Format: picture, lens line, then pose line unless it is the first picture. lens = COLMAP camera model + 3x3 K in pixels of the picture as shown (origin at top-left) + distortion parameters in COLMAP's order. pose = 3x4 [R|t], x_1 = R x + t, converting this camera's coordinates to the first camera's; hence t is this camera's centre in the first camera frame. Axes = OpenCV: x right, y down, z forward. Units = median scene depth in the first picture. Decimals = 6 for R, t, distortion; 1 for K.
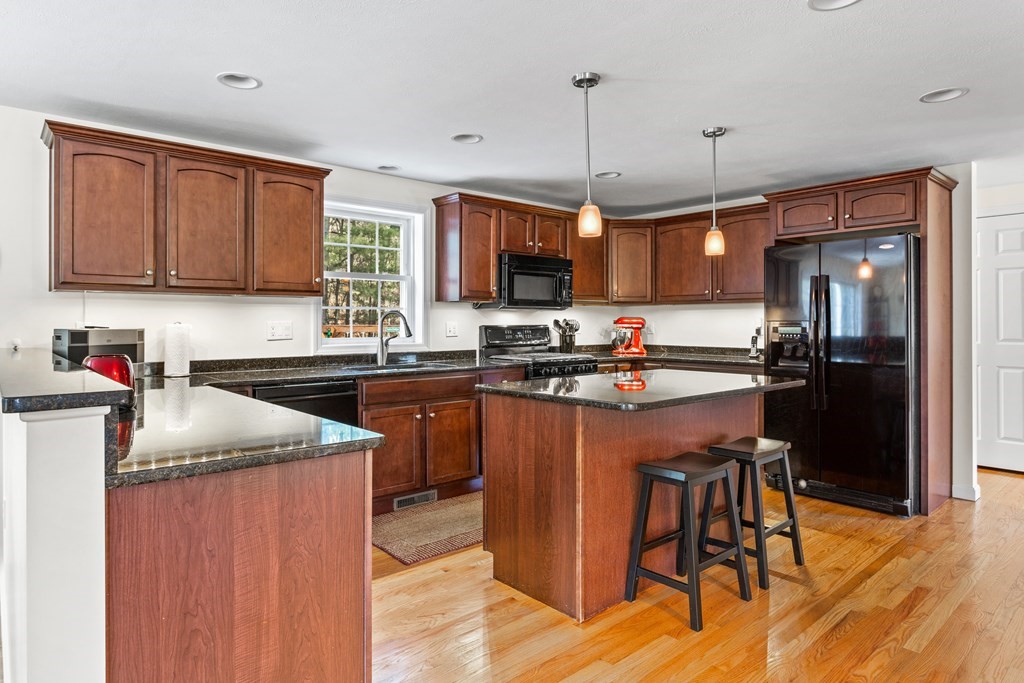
lens RADIAL K [[594.3, 0, 508.7], [0, 594.3, 320.2], [0, 0, 1]] dist [-0.004550, 0.000269]
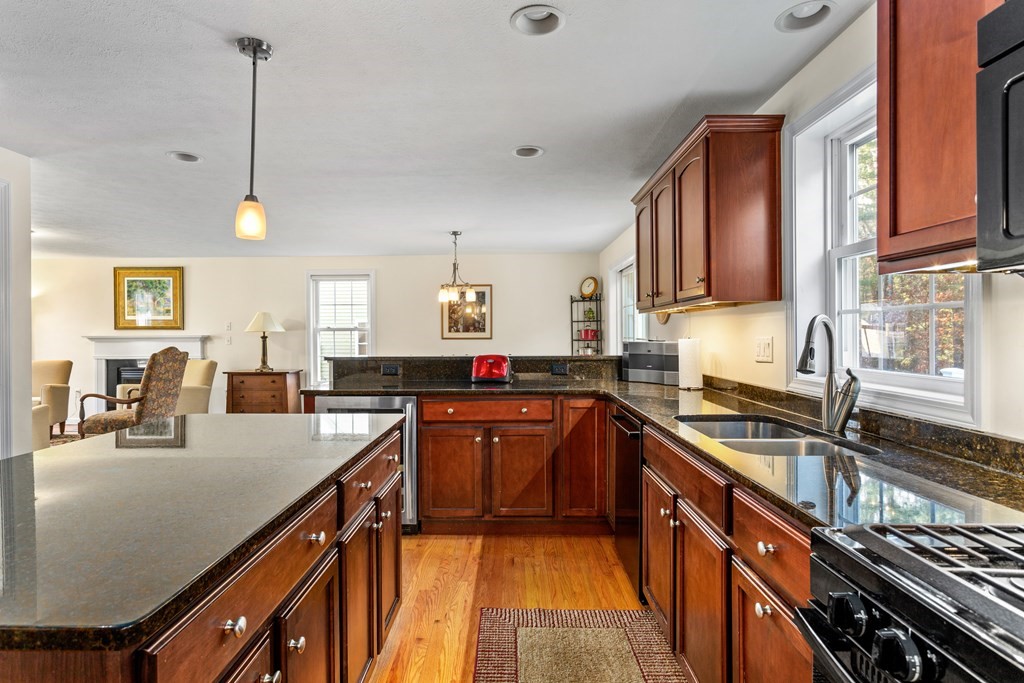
lens RADIAL K [[532.1, 0, 510.0], [0, 532.1, 339.5], [0, 0, 1]] dist [0.004225, 0.000698]
pose [[-0.672353, 0.012354, -0.740128, 0.245821], [0.007202, 0.999923, 0.010147, -0.002689], [0.740196, 0.001492, -0.672390, 0.989887]]
